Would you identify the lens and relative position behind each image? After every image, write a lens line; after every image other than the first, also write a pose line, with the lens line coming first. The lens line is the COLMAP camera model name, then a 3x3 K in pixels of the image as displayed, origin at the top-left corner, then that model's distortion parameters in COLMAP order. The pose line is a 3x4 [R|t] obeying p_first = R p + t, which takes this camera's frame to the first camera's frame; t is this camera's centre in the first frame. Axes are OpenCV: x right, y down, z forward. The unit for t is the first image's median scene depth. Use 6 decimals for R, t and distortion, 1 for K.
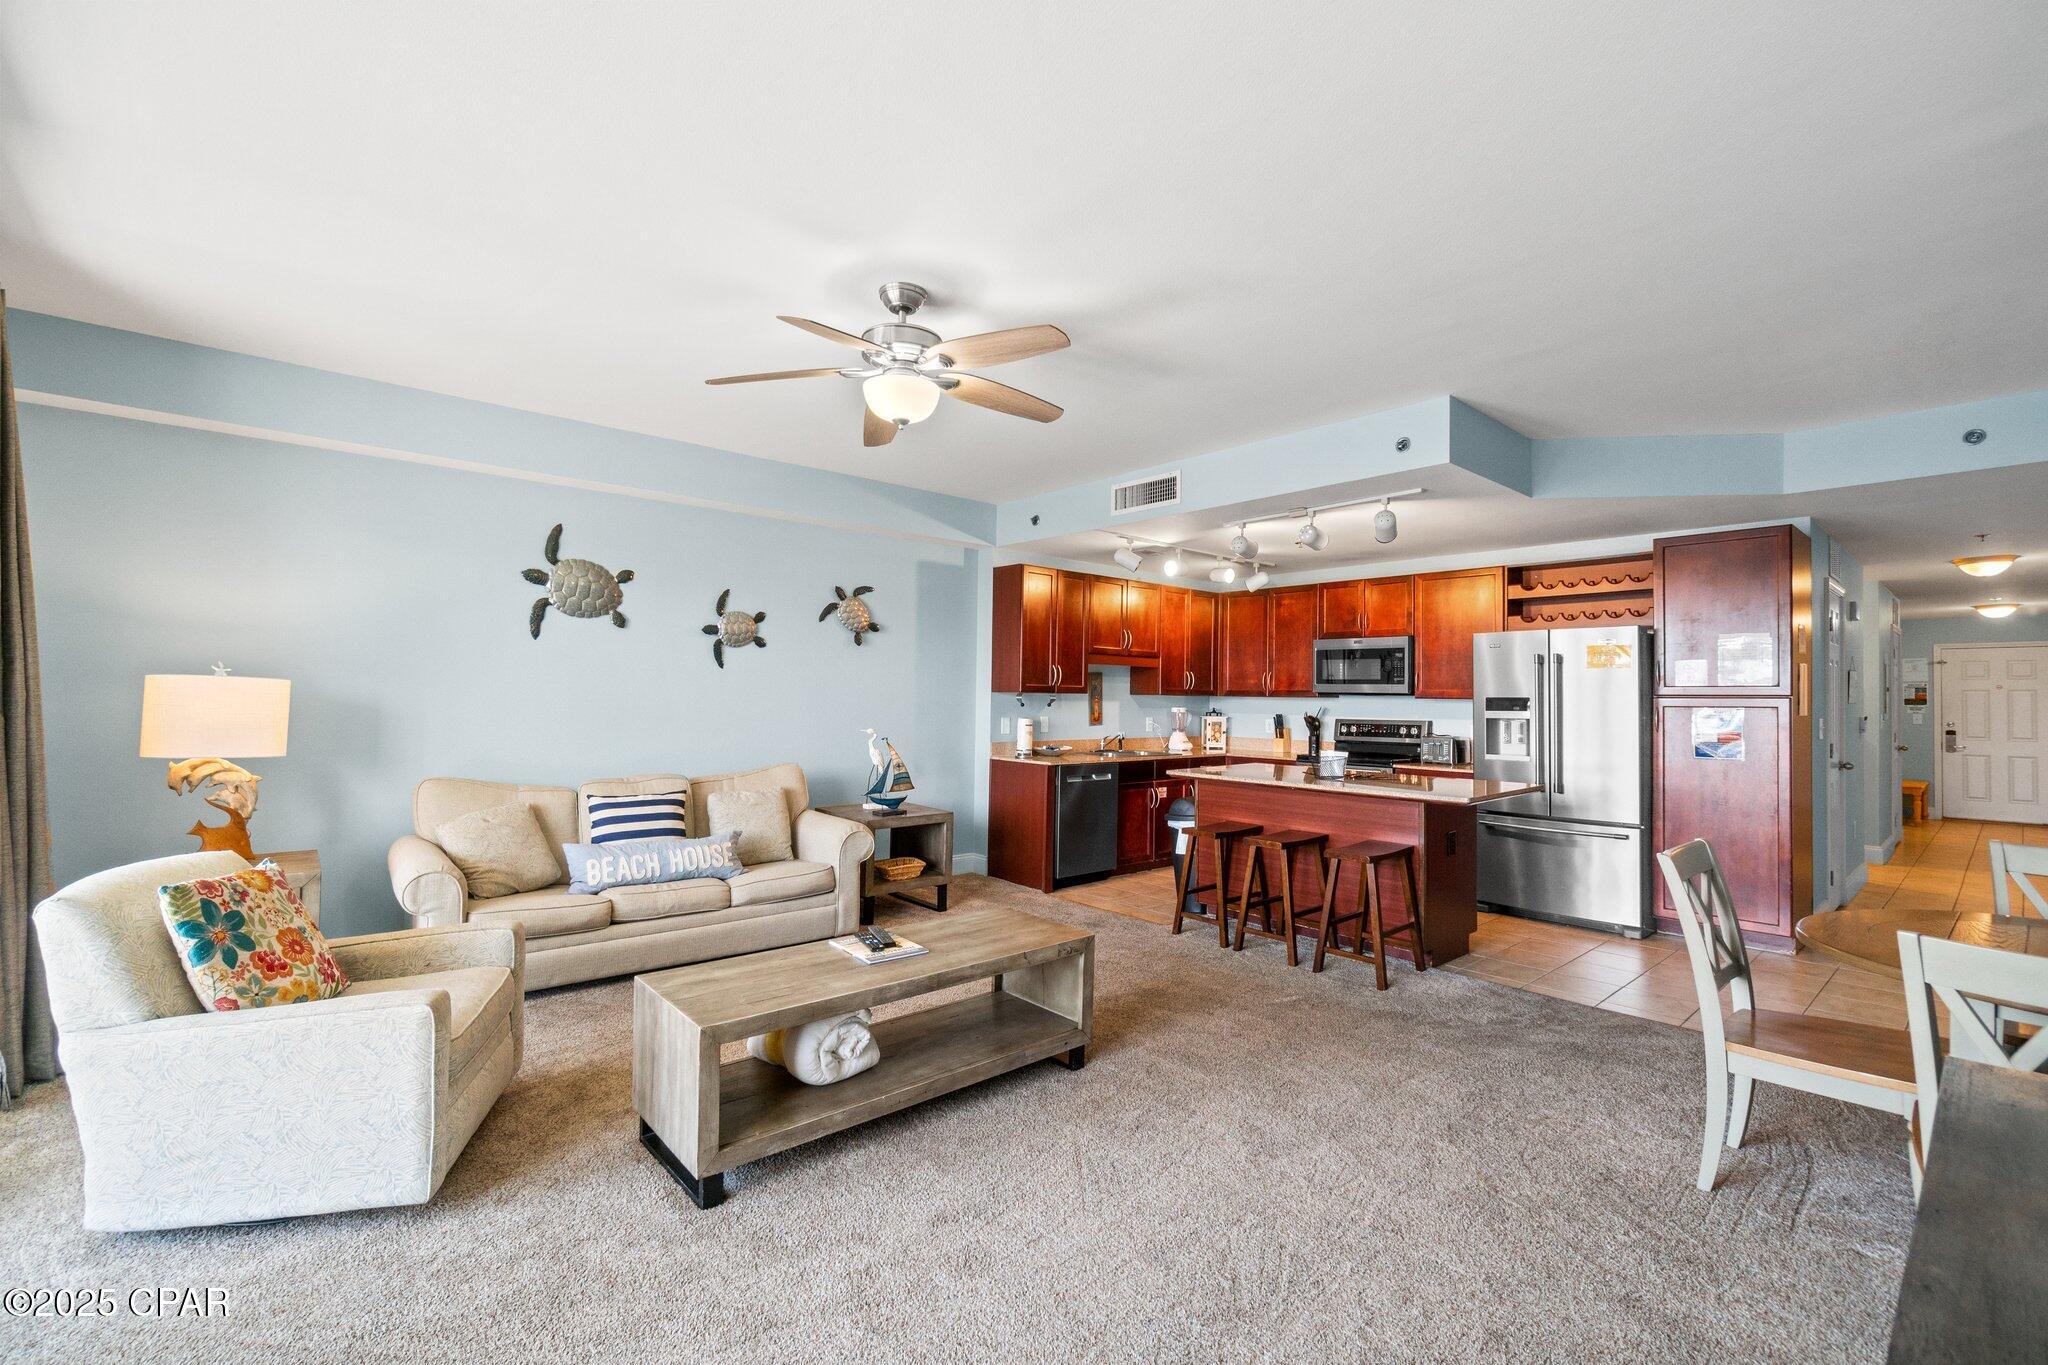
lens RADIAL K [[880.9, 0, 1024.0], [0, 880.9, 682.5], [0, 0, 1]] dist [-0.002939, 0.000008]
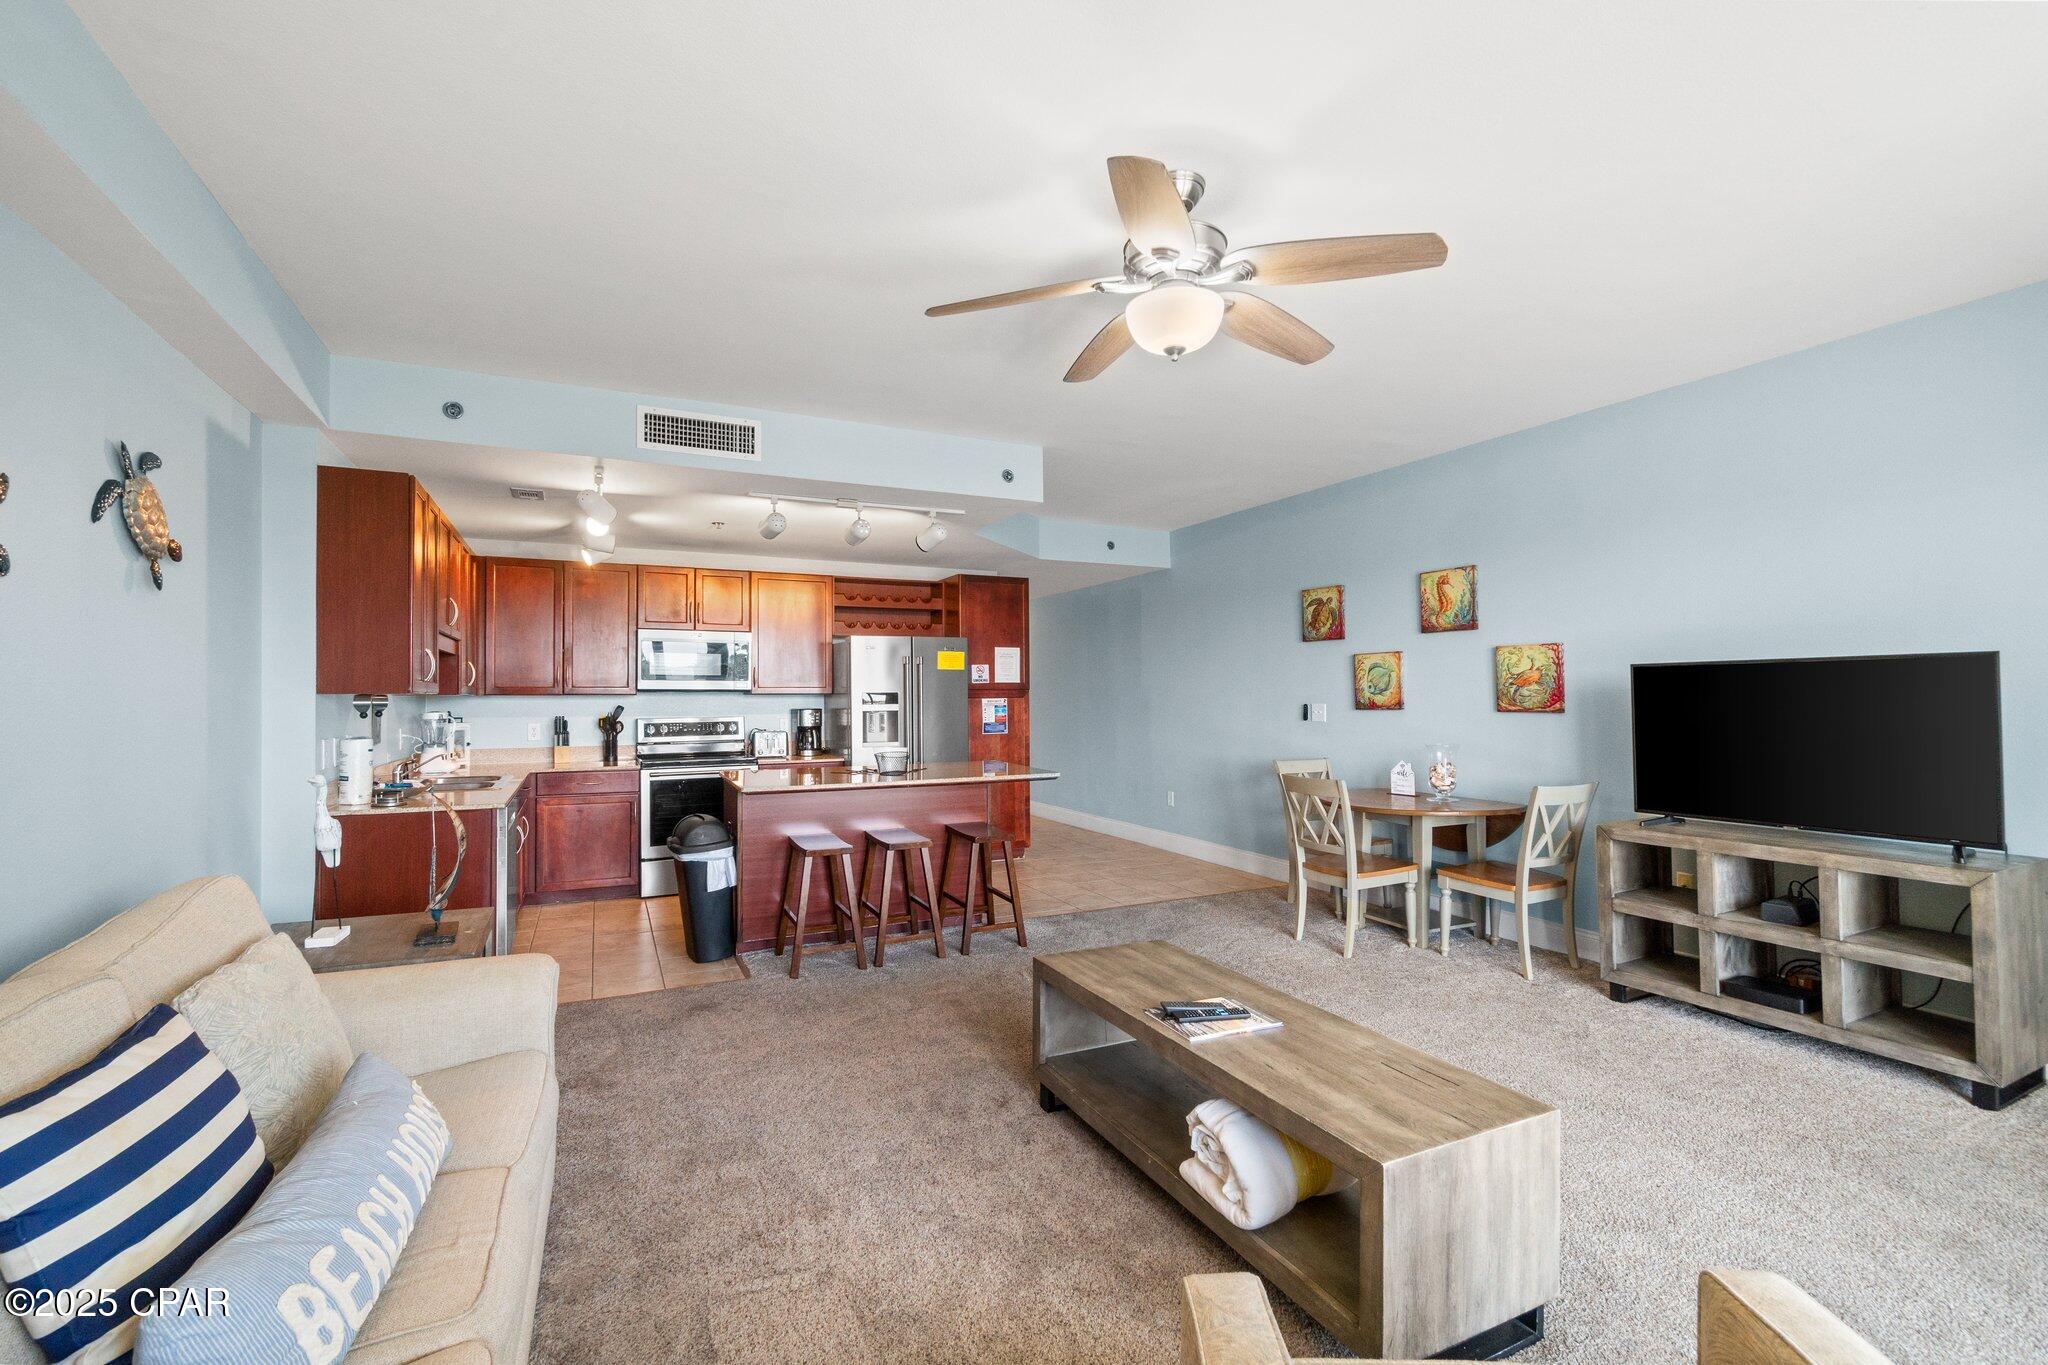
lens RADIAL K [[883.3, 0, 1008.0], [0, 883.3, 693.6], [0, 0, 1]] dist [0.000949, 0.000202]
pose [[0.274831, -0.011335, 0.961426, -0.487514], [-0.008339, 0.999865, 0.014172, -0.000463], [-0.961456, -0.011912, 0.274699, 0.480349]]
